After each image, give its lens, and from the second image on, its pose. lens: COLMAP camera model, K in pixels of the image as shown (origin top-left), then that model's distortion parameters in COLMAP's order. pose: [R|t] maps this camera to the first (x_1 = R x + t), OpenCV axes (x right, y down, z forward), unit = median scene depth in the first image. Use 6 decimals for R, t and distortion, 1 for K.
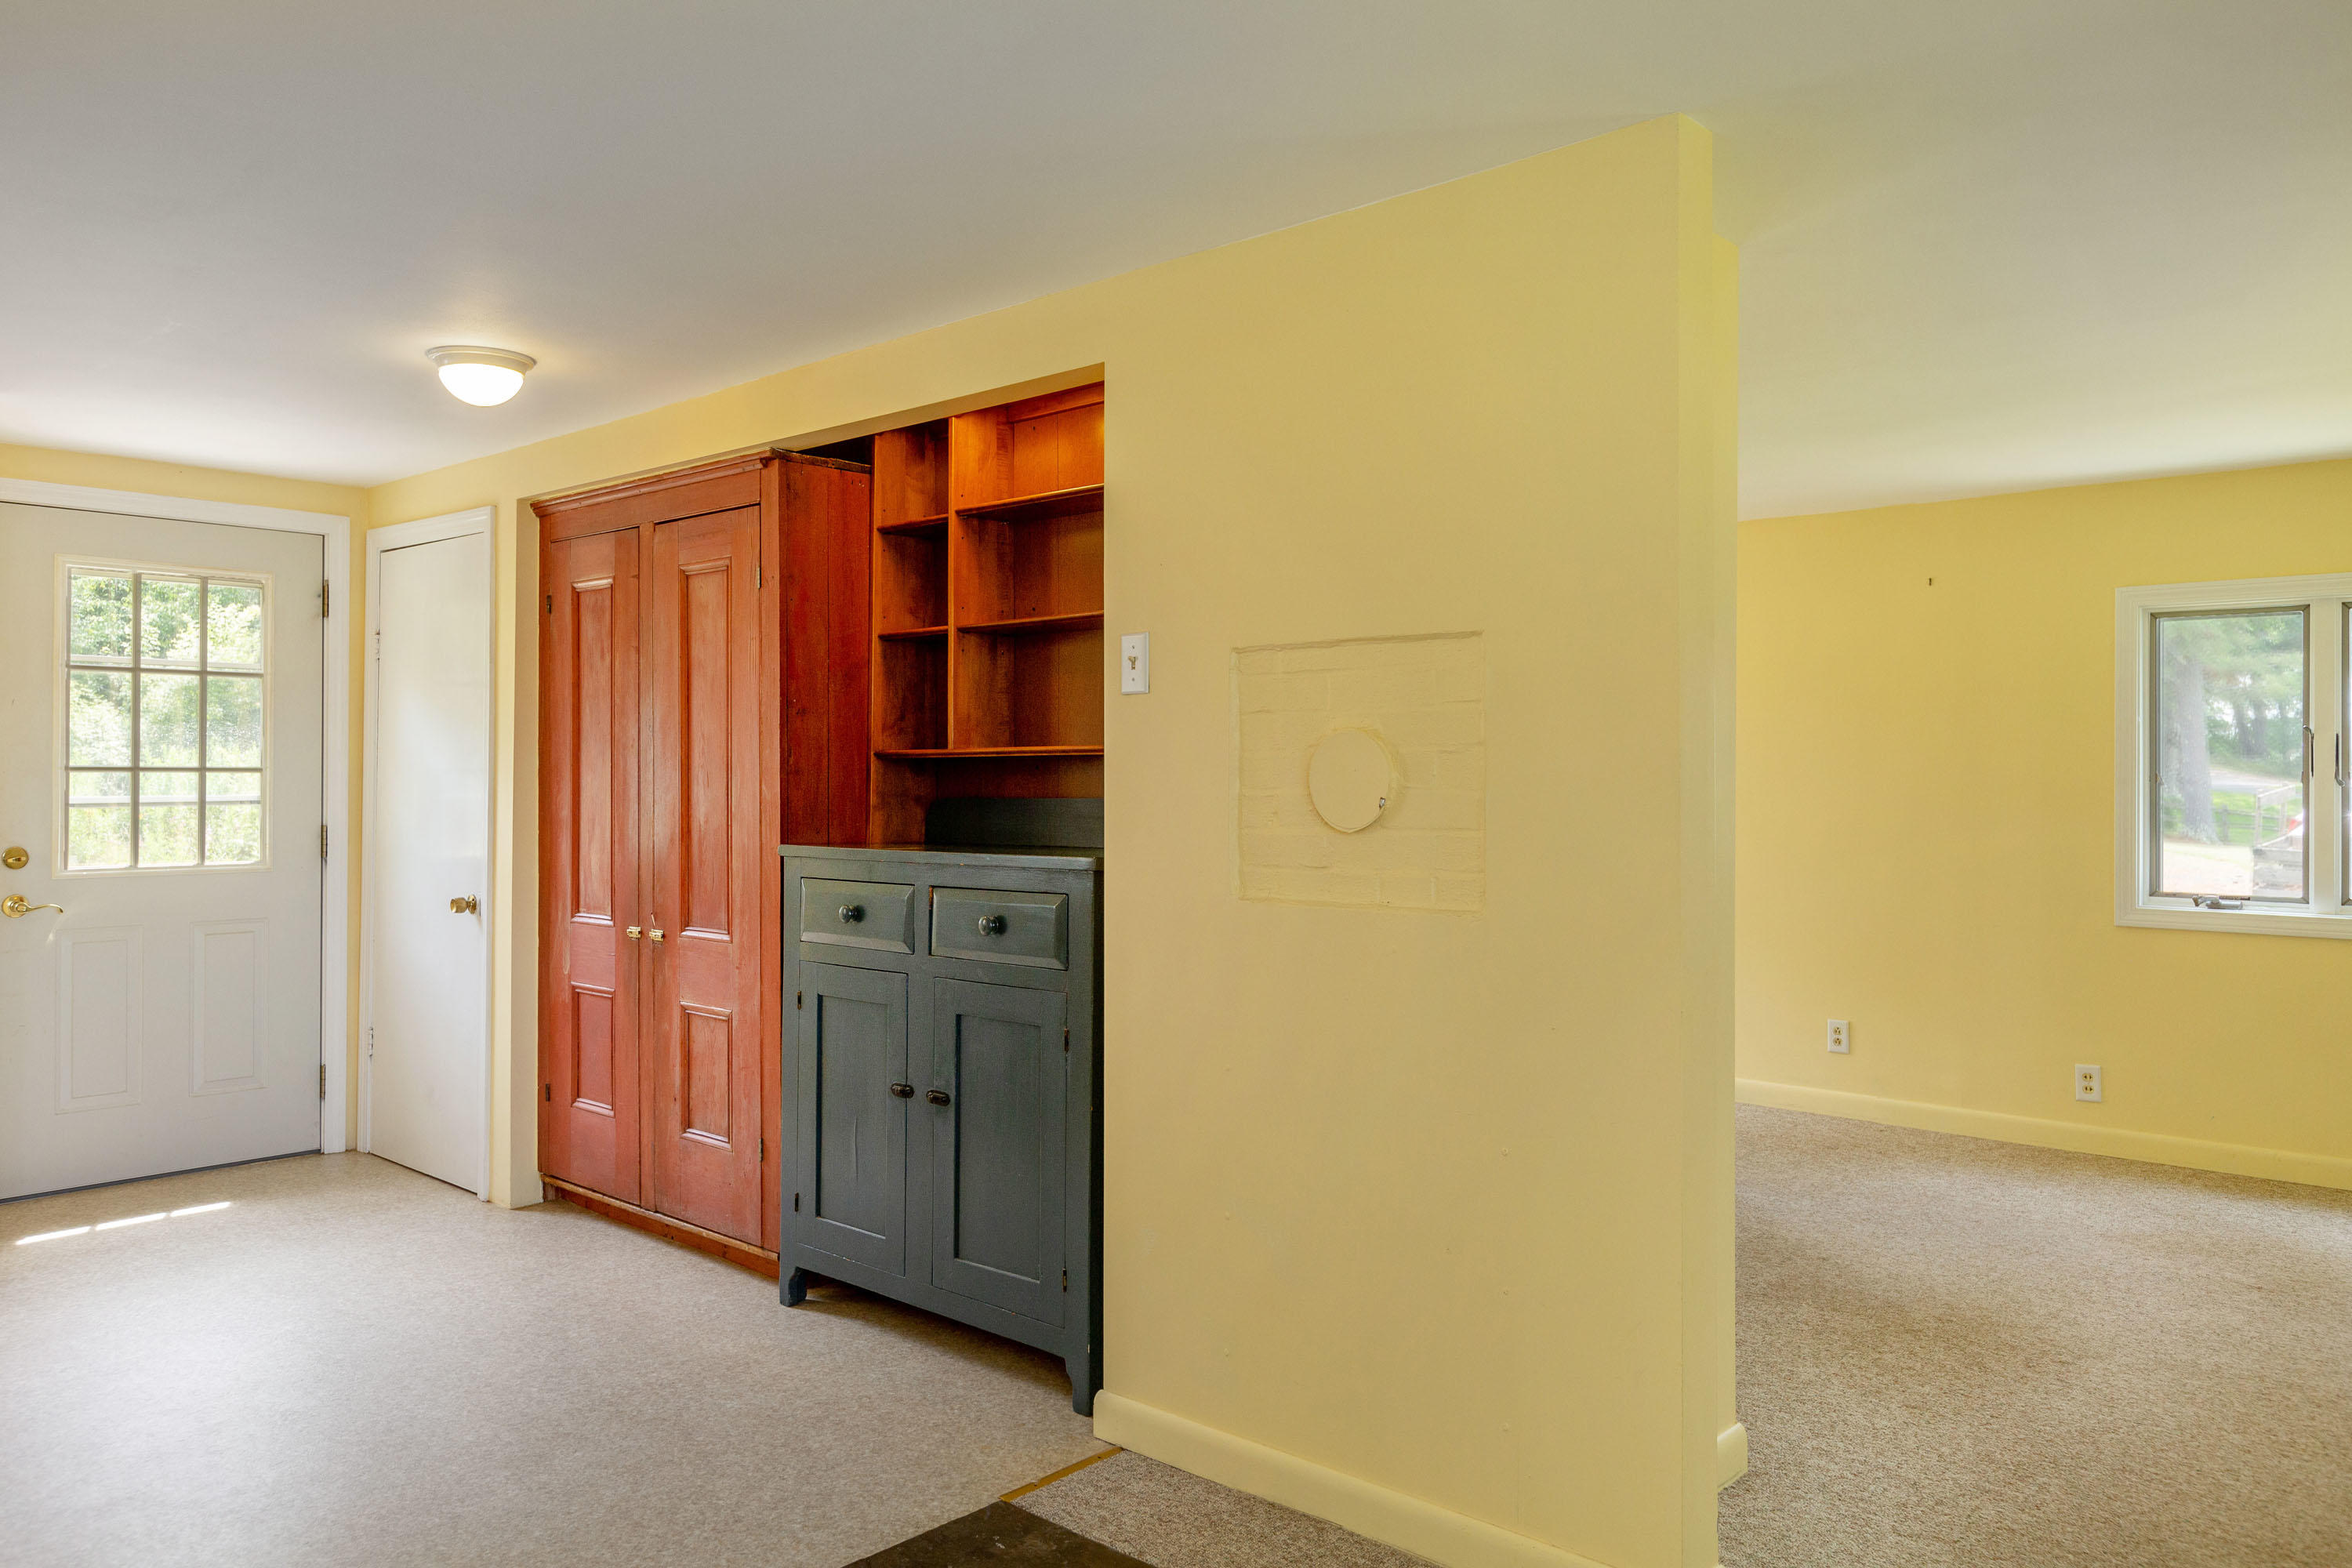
lens RADIAL K [[1632.9, 0, 1176.0], [0, 1632.9, 784.0], [0, 0, 1]] dist [-0.005389, -0.001862]
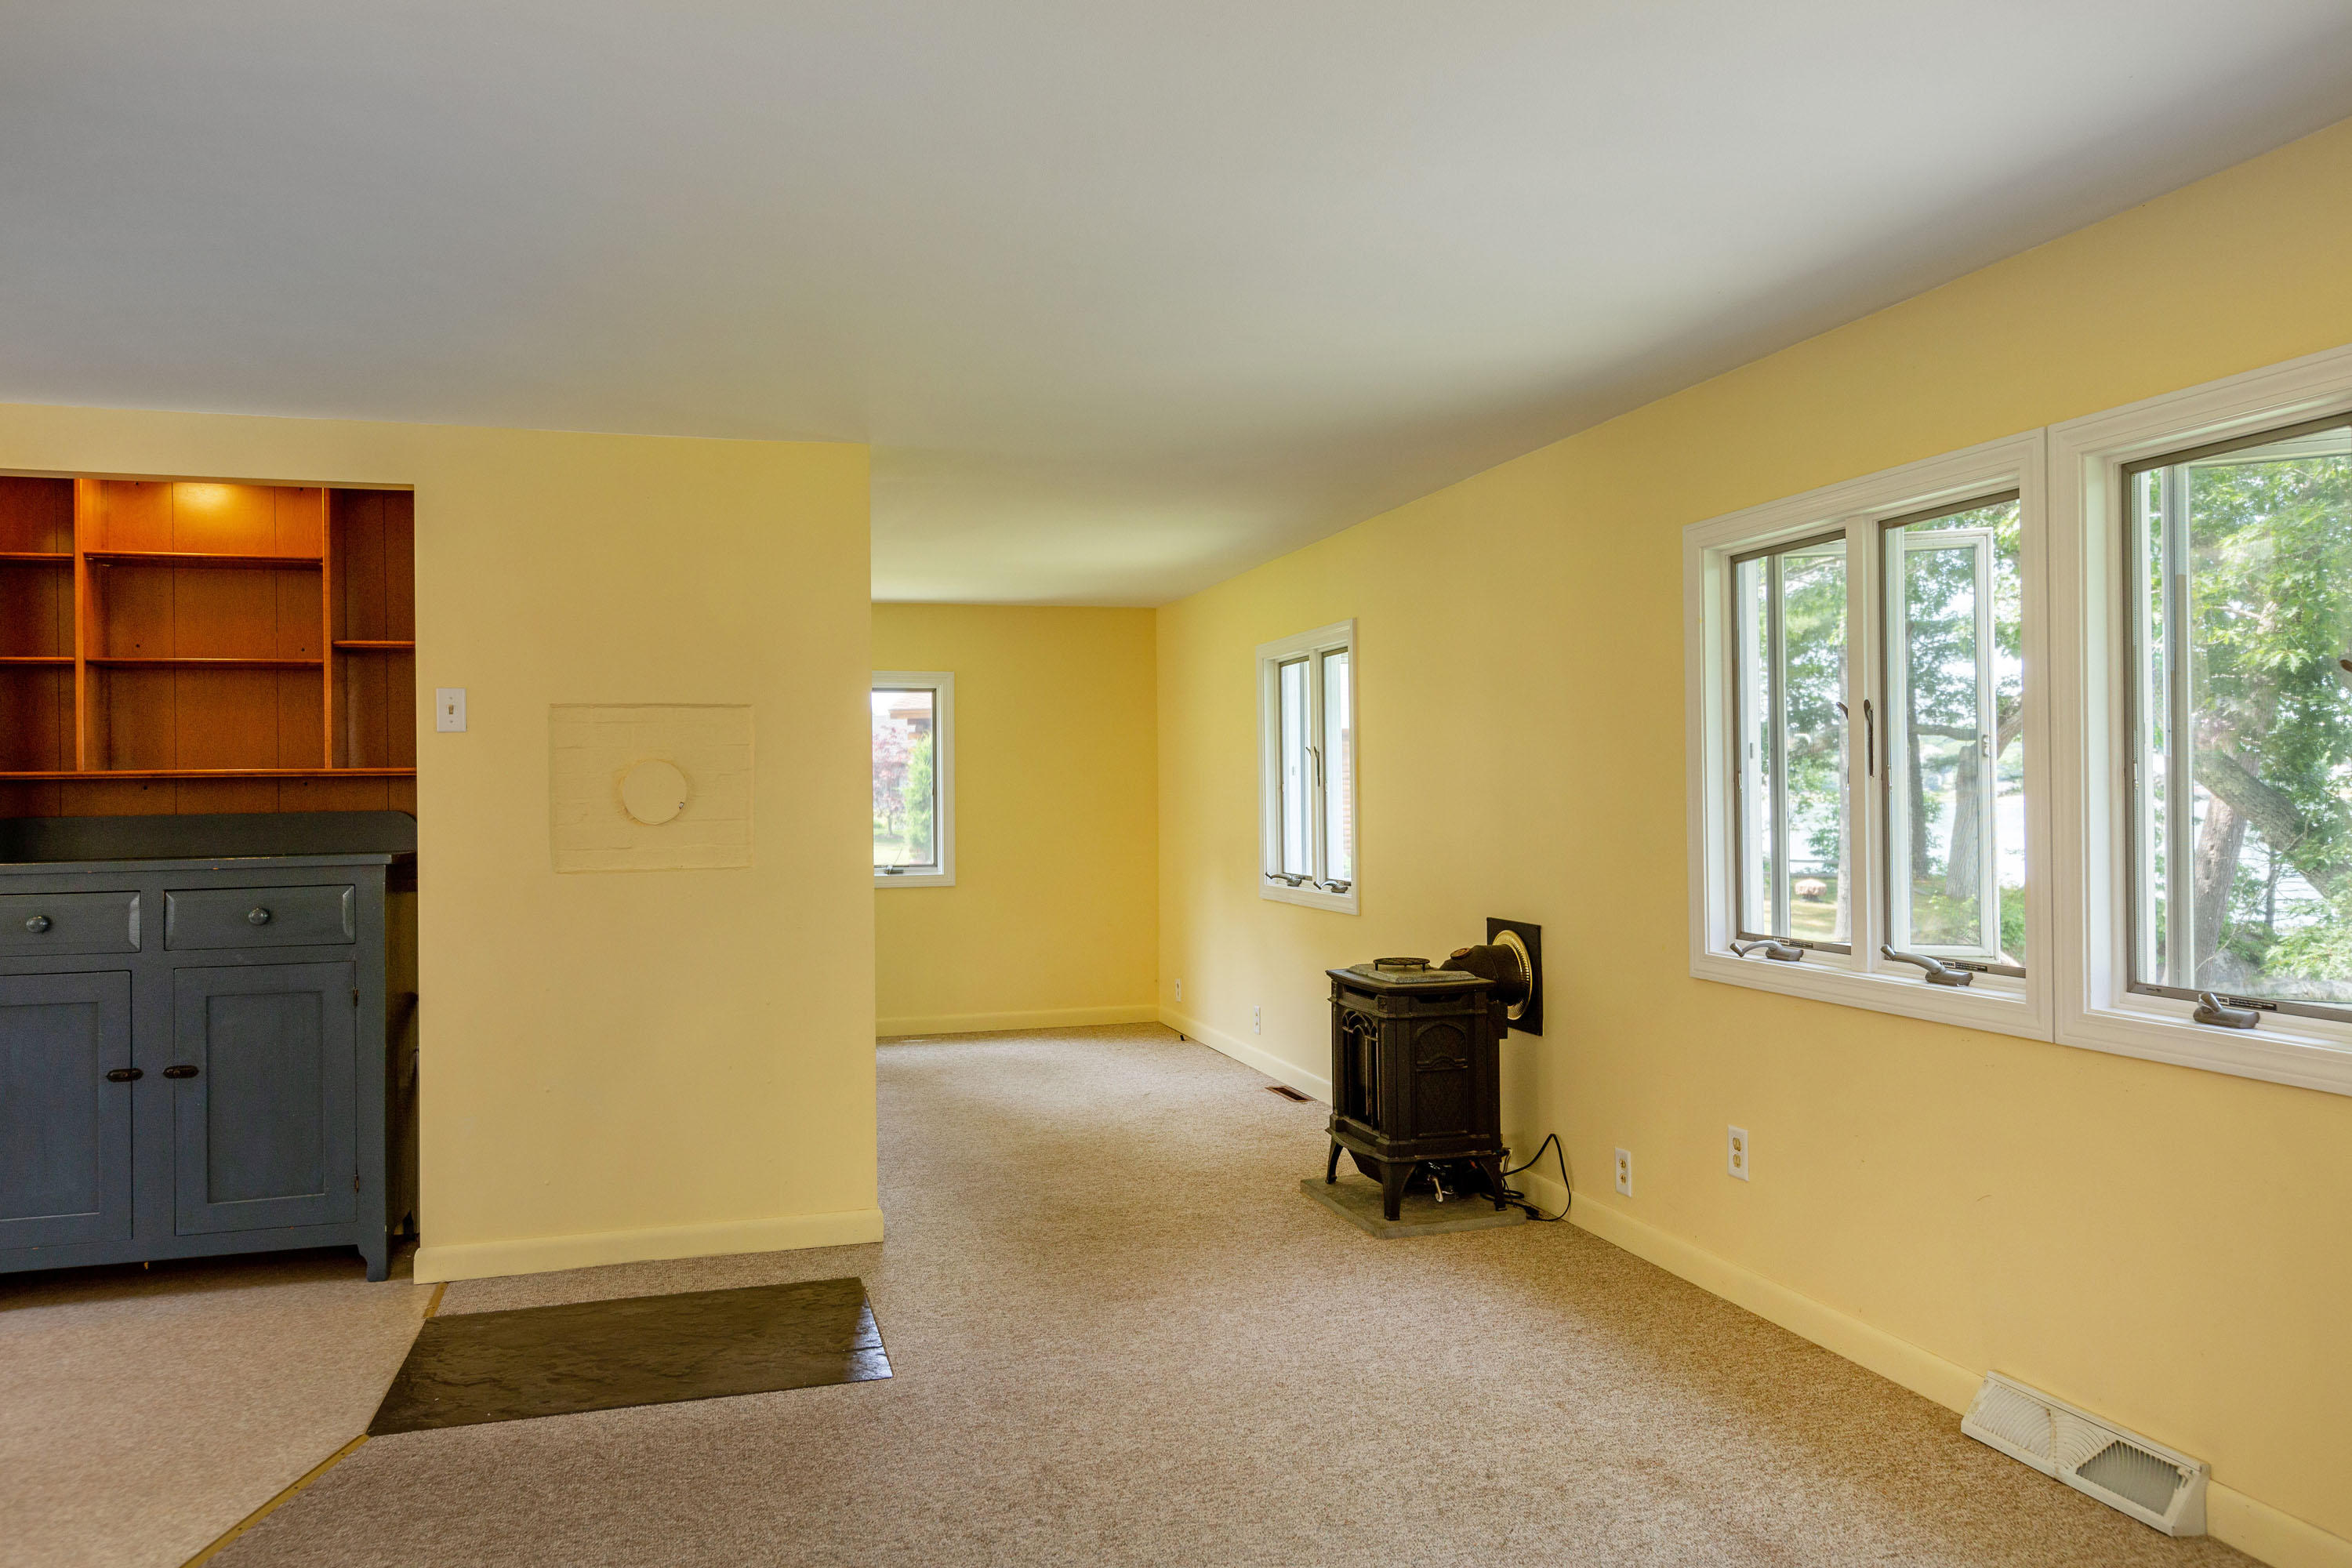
lens RADIAL K [[1632.9, 0, 1176.0], [0, 1632.9, 784.0], [0, 0, 1]] dist [-0.005389, -0.001862]
pose [[0.536484, -0.011492, 0.843832, -0.759644], [0.015706, 0.999870, 0.003632, -0.006050], [-0.843764, 0.011304, 0.536595, -0.228964]]
